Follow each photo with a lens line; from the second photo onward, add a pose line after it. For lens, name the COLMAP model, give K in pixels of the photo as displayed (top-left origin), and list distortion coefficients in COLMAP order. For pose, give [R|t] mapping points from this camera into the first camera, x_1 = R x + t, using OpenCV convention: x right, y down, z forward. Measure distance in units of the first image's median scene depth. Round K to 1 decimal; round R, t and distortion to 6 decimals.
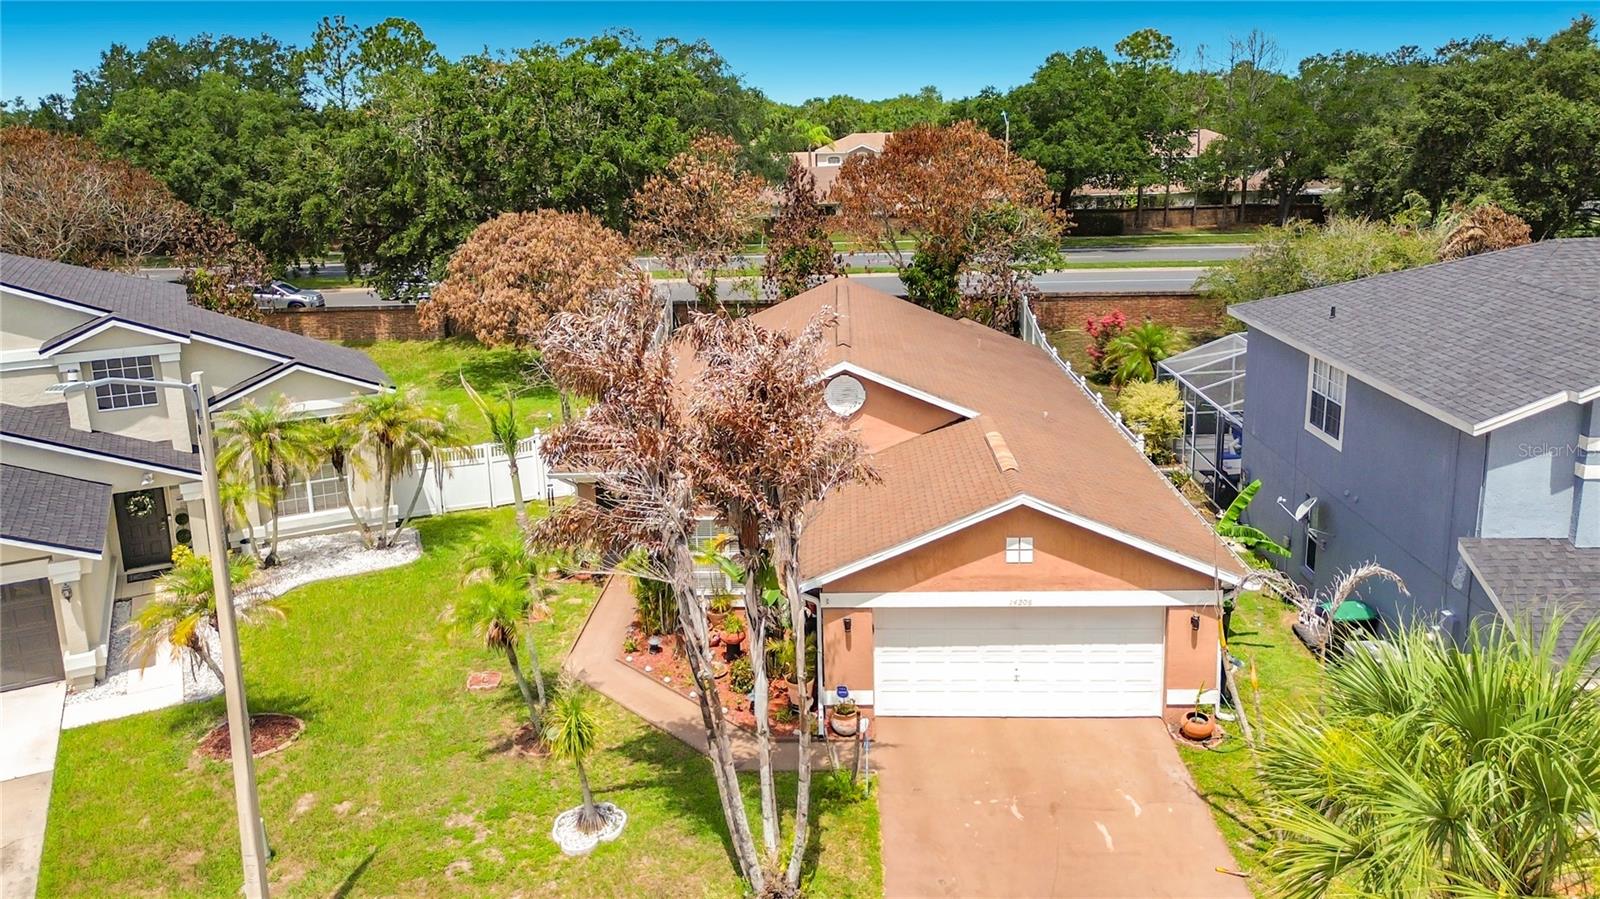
lens RADIAL K [[1188.5, 0, 804.8], [0, 1188.5, 393.3], [0, 0, 1]] dist [0.027660, -0.006679]
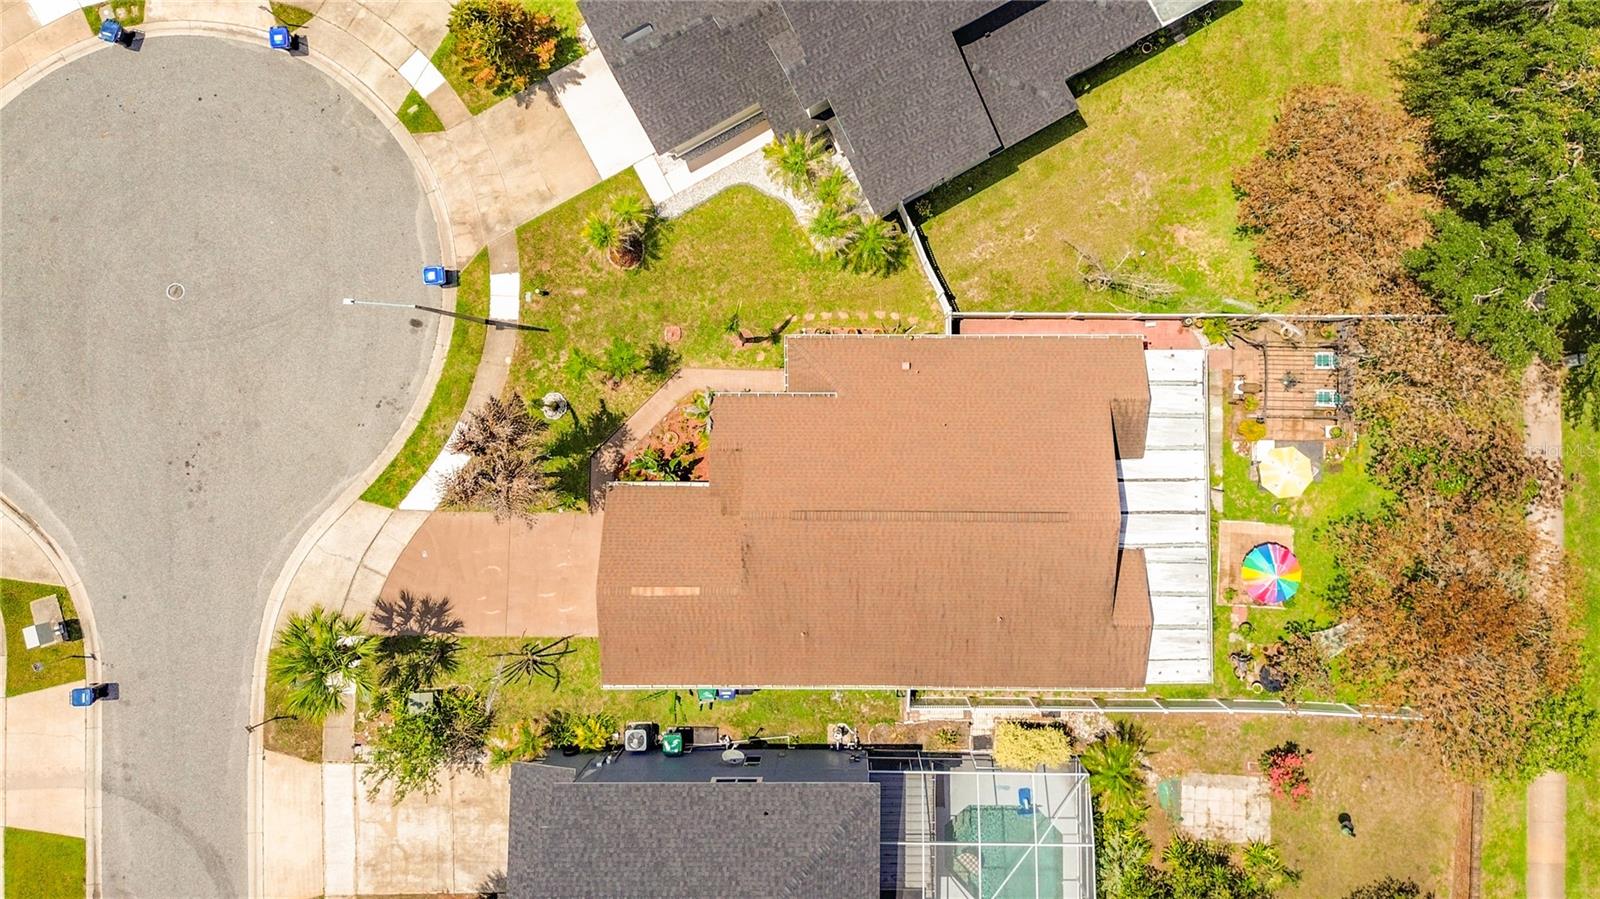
lens RADIAL K [[1161.1, 0, 800.0], [0, 1161.1, 449.5], [0, 0, 1]] dist [0.066970, -0.069995]
pose [[0.020722, 0.998791, -0.044587, 0.037672], [-0.241525, 0.048277, 0.969193, -1.812111], [0.970173, -0.009315, 0.242234, 0.694290]]
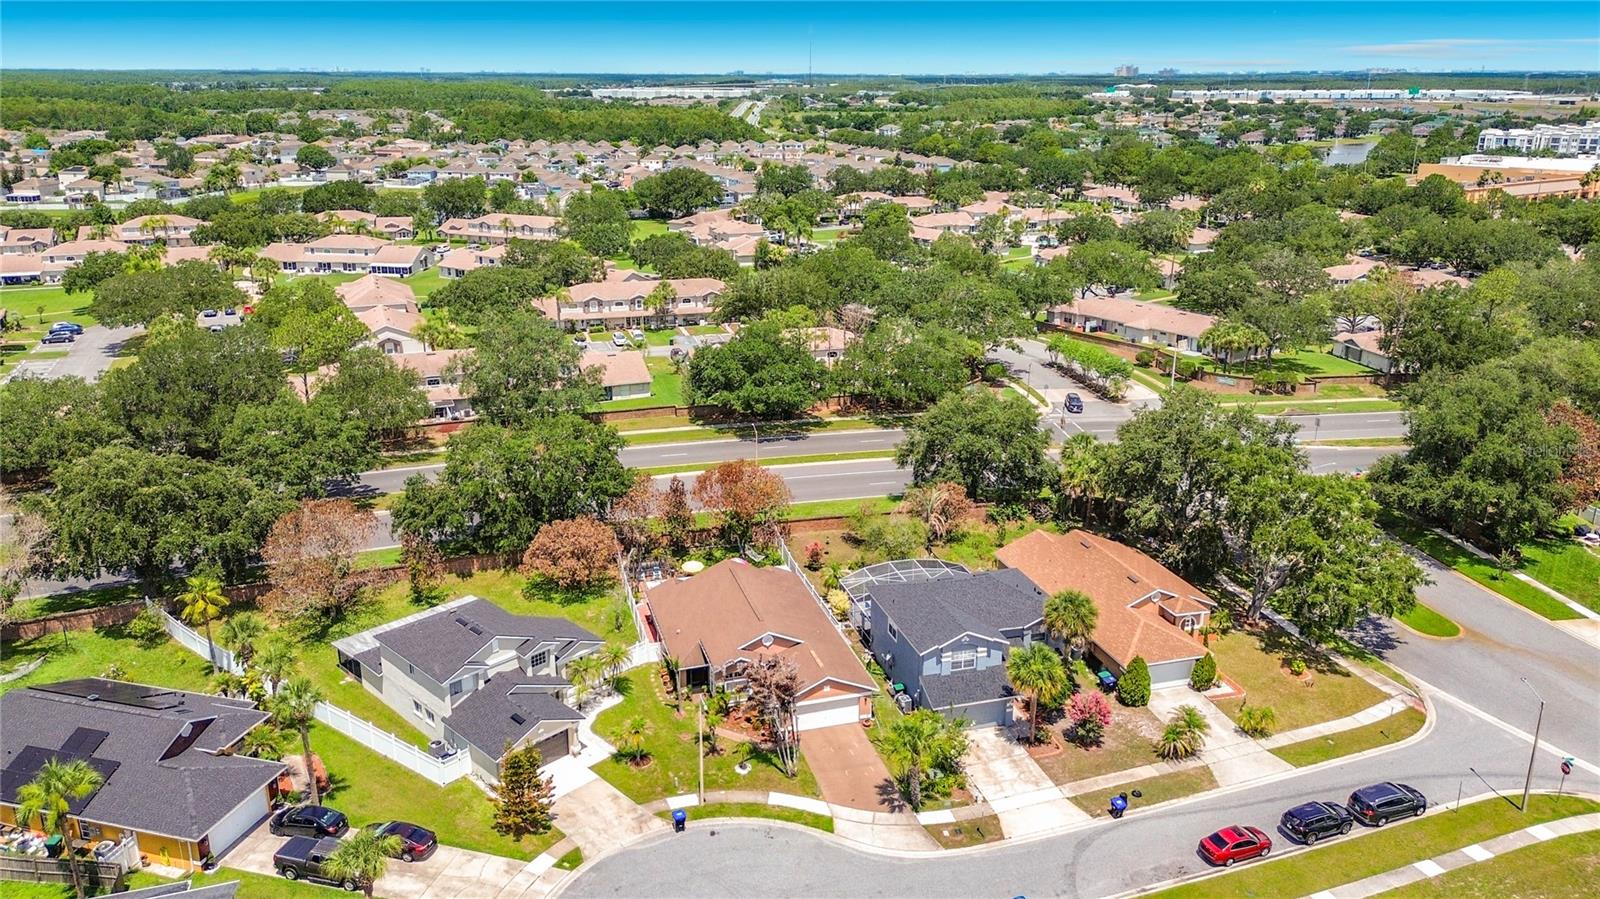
lens RADIAL K [[1144.1, 0, 796.7], [0, 1144.1, 427.1], [0, 0, 1]] dist [0.082088, -0.086188]
pose [[0.950155, -0.067340, 0.304420, -0.944327], [0.045831, 0.995957, 0.077264, -0.957963], [-0.308392, -0.059461, 0.949399, -2.393663]]
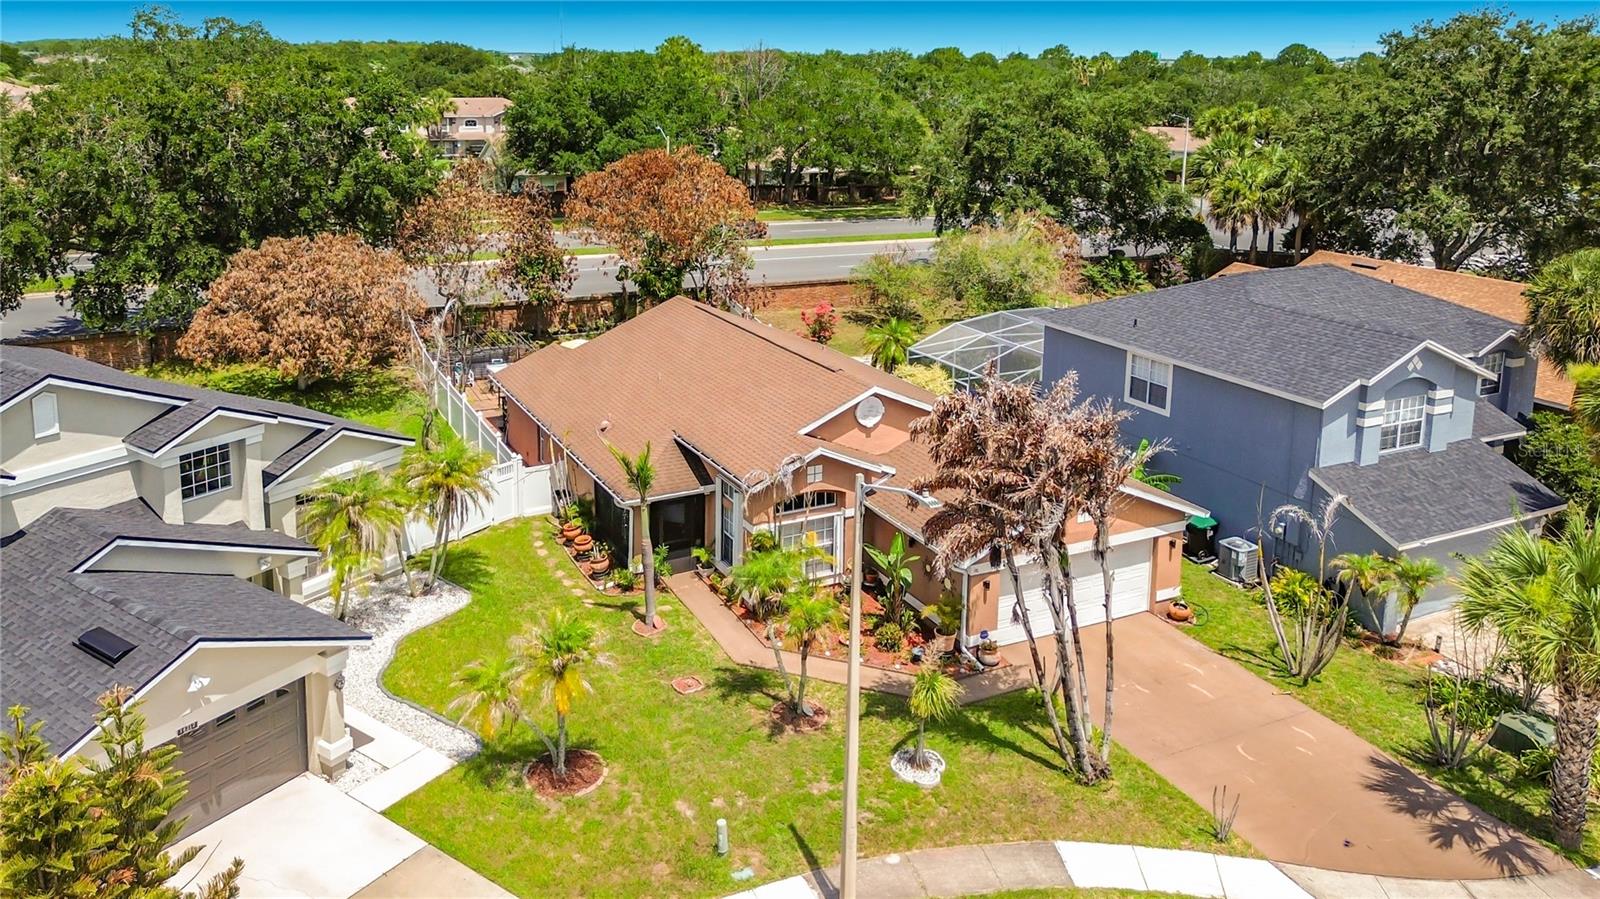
lens RADIAL K [[1179.5, 0, 752.0], [0, 1179.5, 287.5], [0, 0, 1]] dist [0.006272, 0.003187]
pose [[0.881699, -0.053973, 0.468714, -0.727720], [0.072026, 0.997189, -0.020659, -0.124525], [-0.466281, 0.051975, 0.883108, -0.090647]]
